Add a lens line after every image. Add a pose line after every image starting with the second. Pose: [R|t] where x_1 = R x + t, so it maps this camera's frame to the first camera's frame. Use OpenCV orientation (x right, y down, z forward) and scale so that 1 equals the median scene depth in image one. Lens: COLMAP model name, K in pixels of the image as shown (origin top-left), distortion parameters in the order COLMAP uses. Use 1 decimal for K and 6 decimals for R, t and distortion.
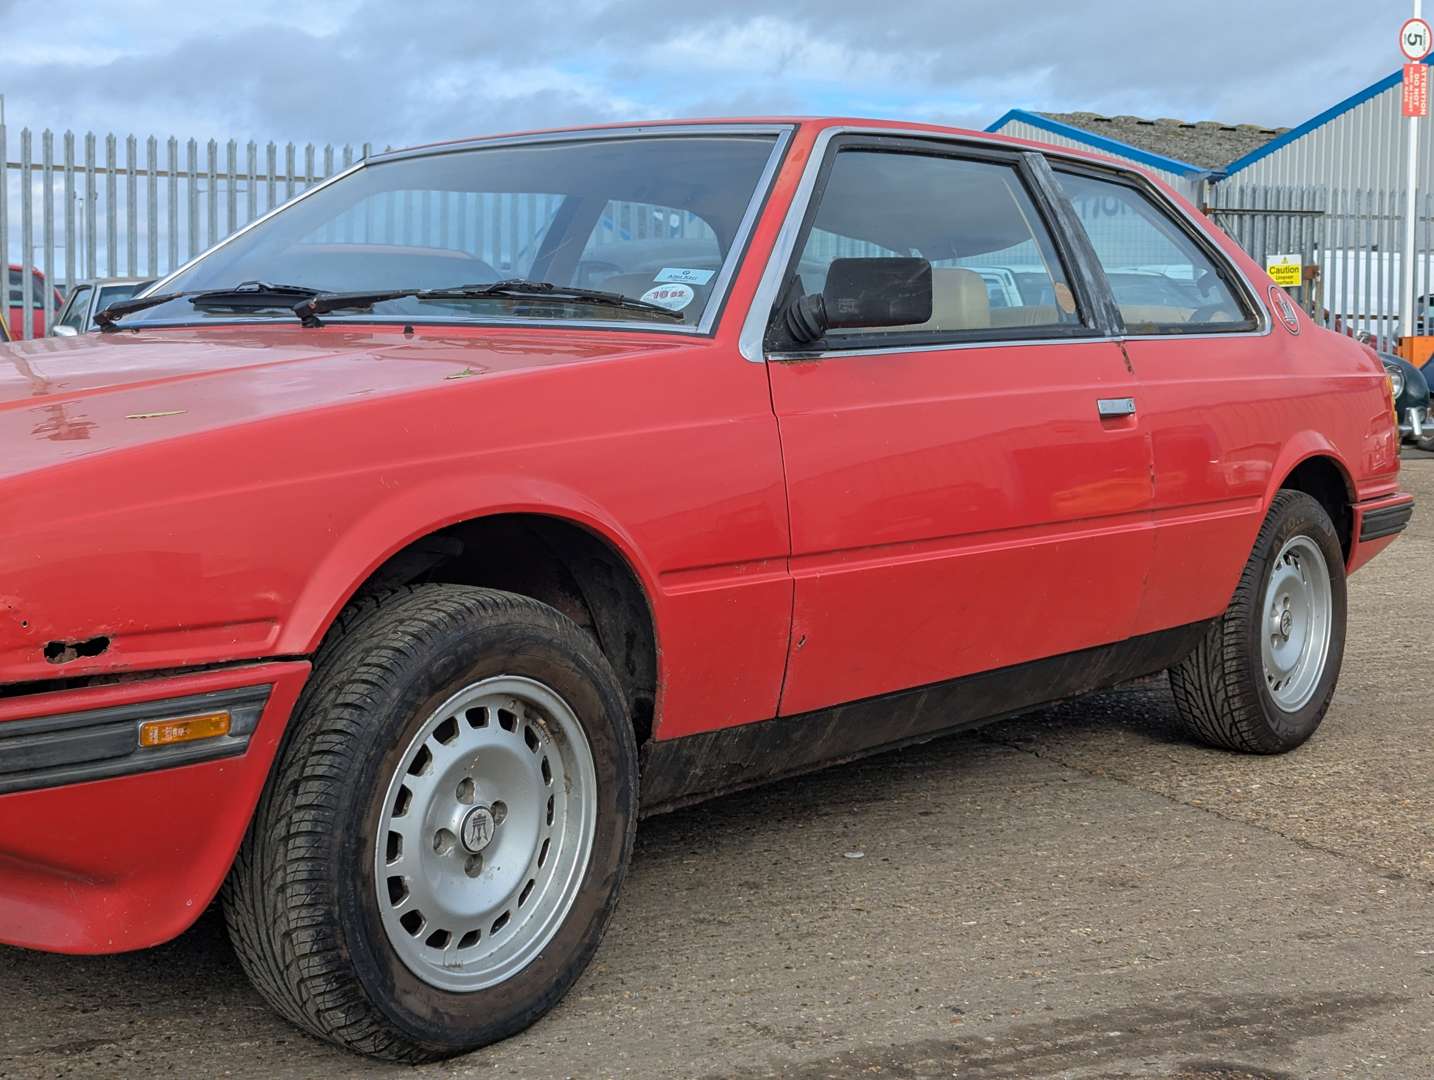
lens RADIAL K [[2006.1, 0, 692.0], [0, 2006.1, 545.5], [0, 0, 1]] dist [0.062924, 0.000000]
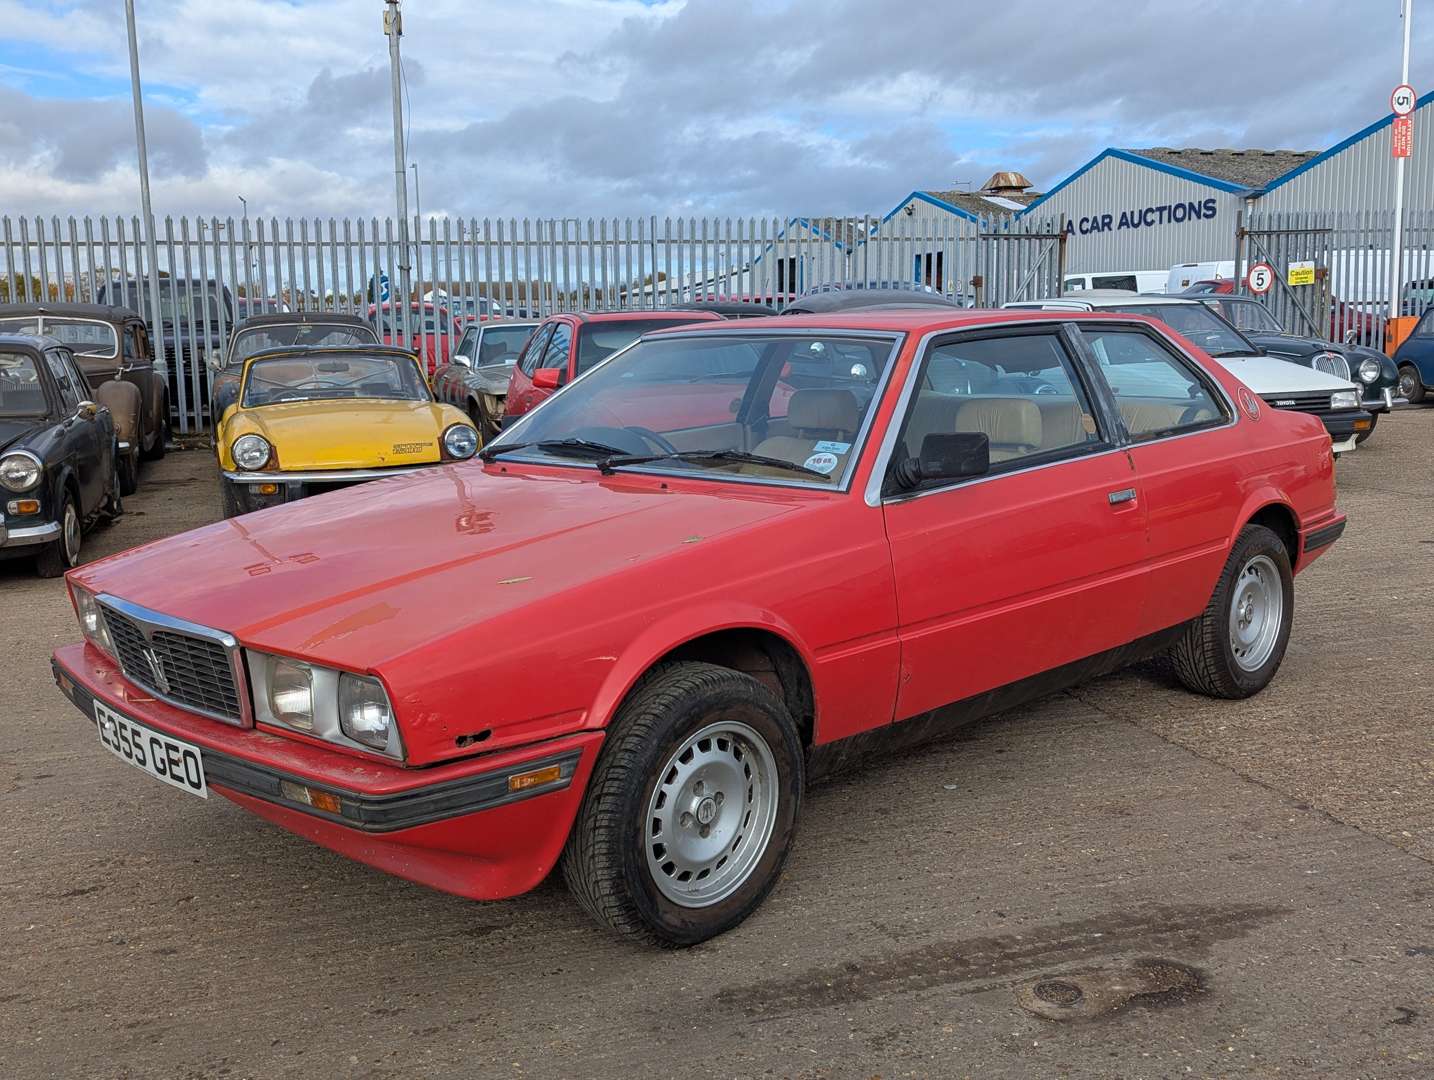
lens RADIAL K [[1377.5, 0, 719.6], [0, 1377.5, 534.9], [0, 0, 1]] dist [0.048568, 0.000000]
pose [[0.992716, -0.011561, -0.119924, 0.037952], [0.018883, 0.998014, 0.060099, -0.131852], [0.118991, -0.061925, 0.990962, -0.109032]]
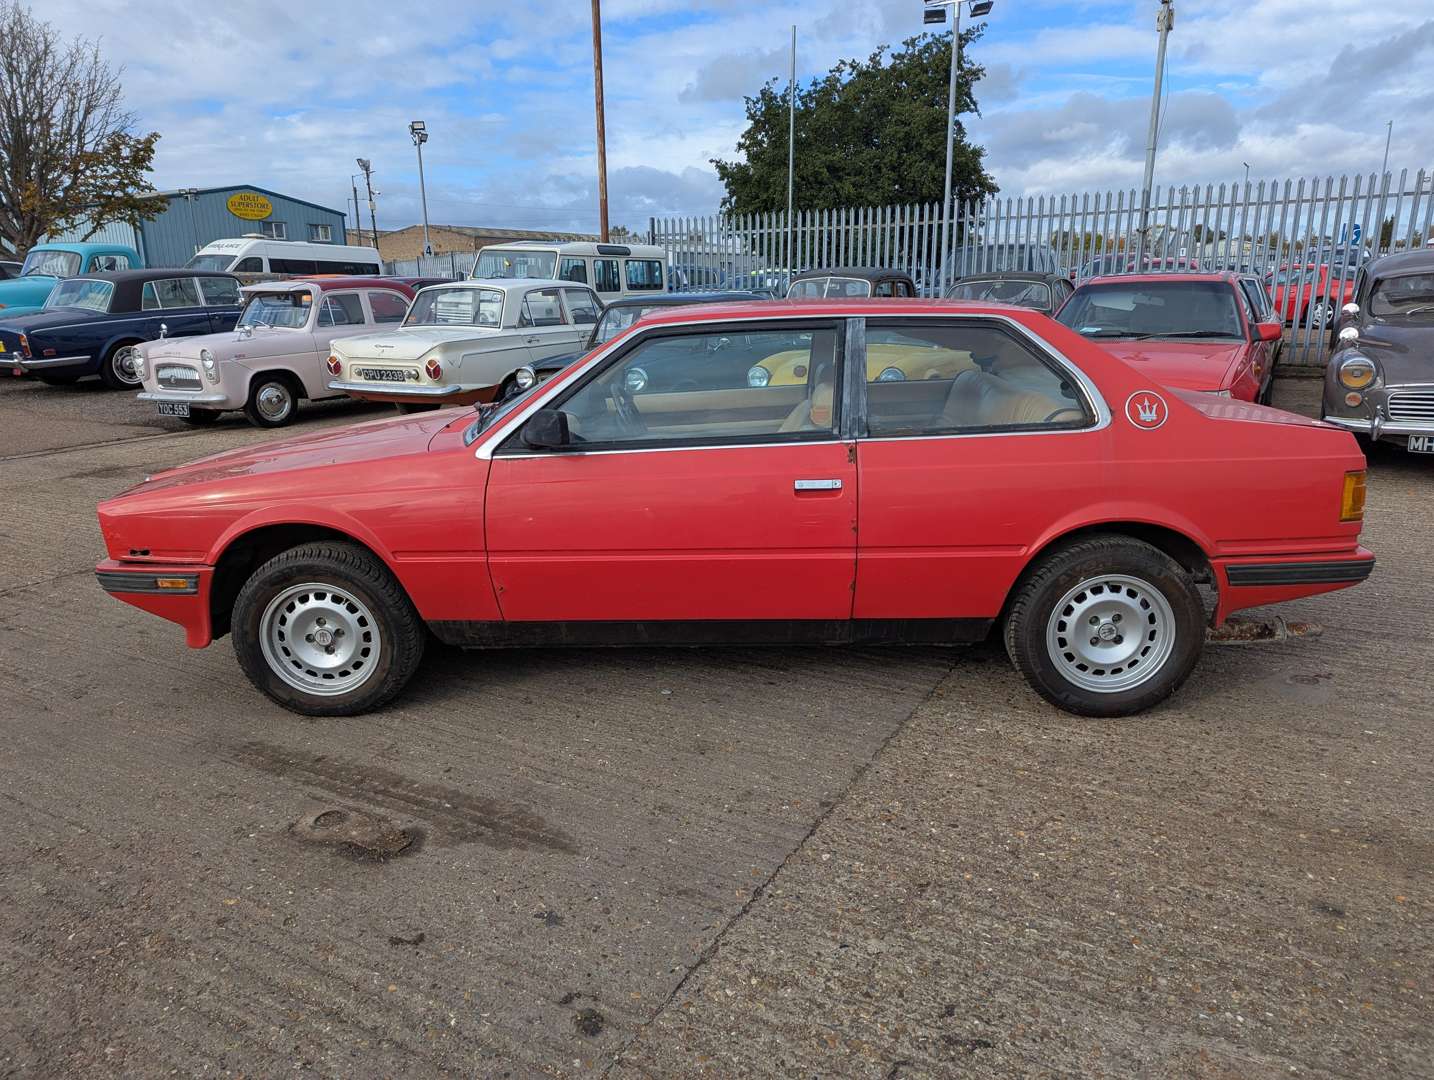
lens RADIAL K [[999.5, 0, 711.2], [0, 999.5, 528.9], [0, 0, 1]] dist [0.062381, -0.043246]
pose [[0.596721, 0.172465, -0.783696, 0.989625], [-0.052692, 0.982944, 0.176192, -0.210951], [0.800717, -0.063843, 0.595631, 0.520379]]
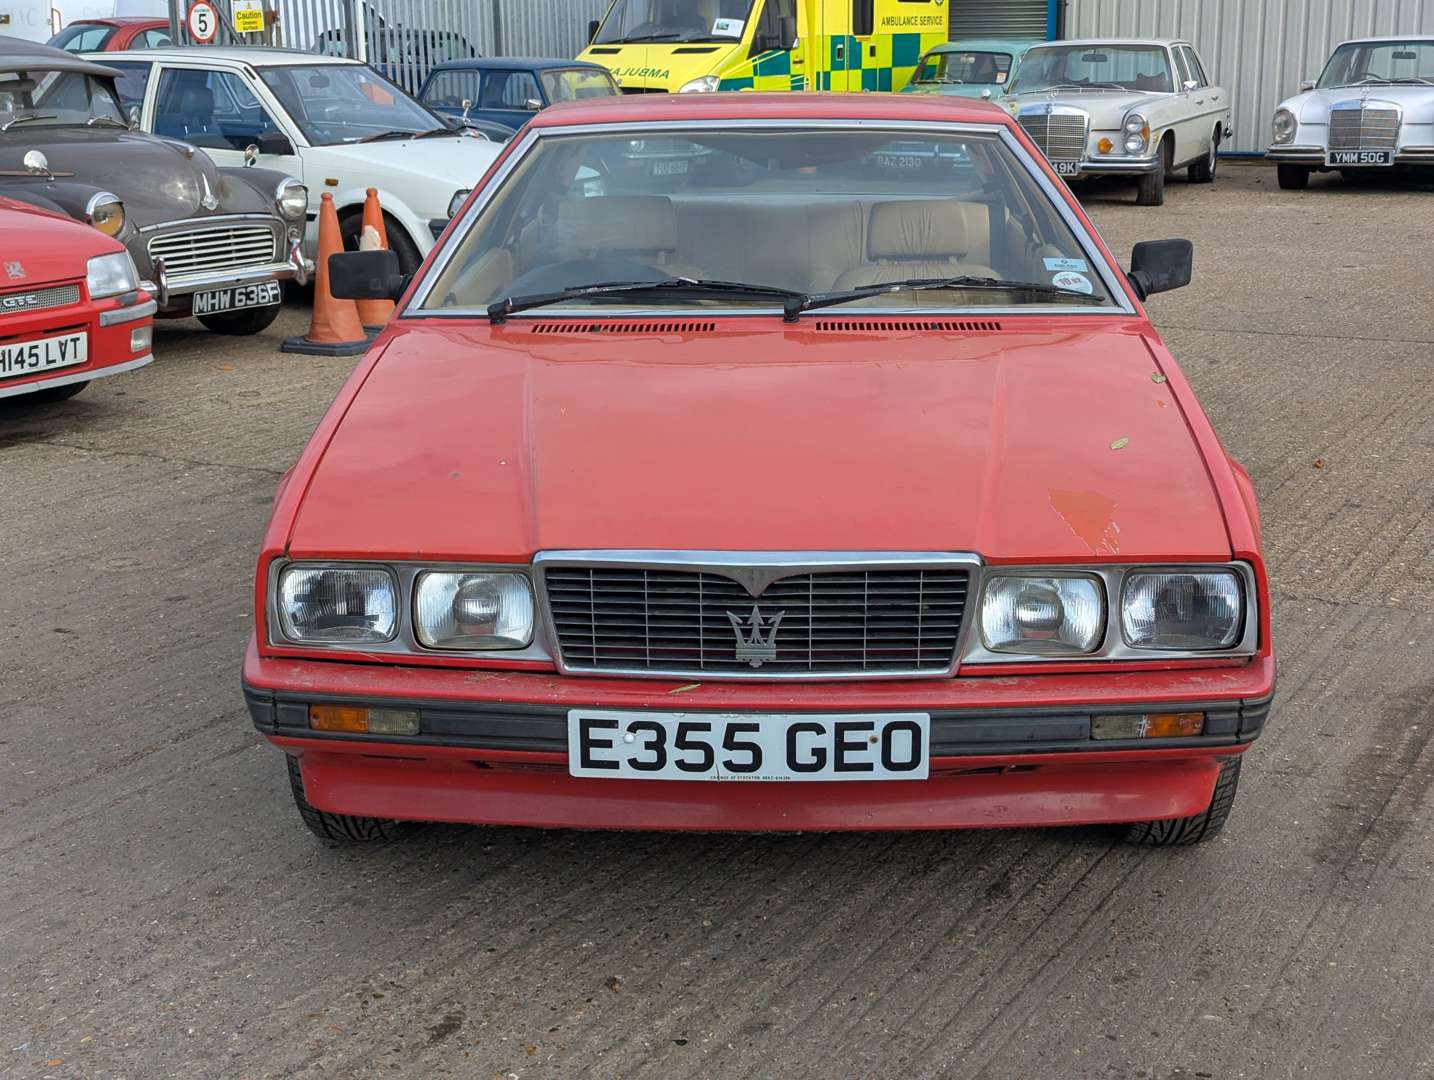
lens RADIAL K [[2006.1, 0, 726.7], [0, 2006.1, 531.0], [0, 0, 1]] dist [0.062924, 0.000000]
pose [[0.797645, -0.154751, 0.582936, -1.013947], [0.069992, 0.983743, 0.165380, -0.197811], [-0.599052, -0.091114, 0.795509, 0.027725]]
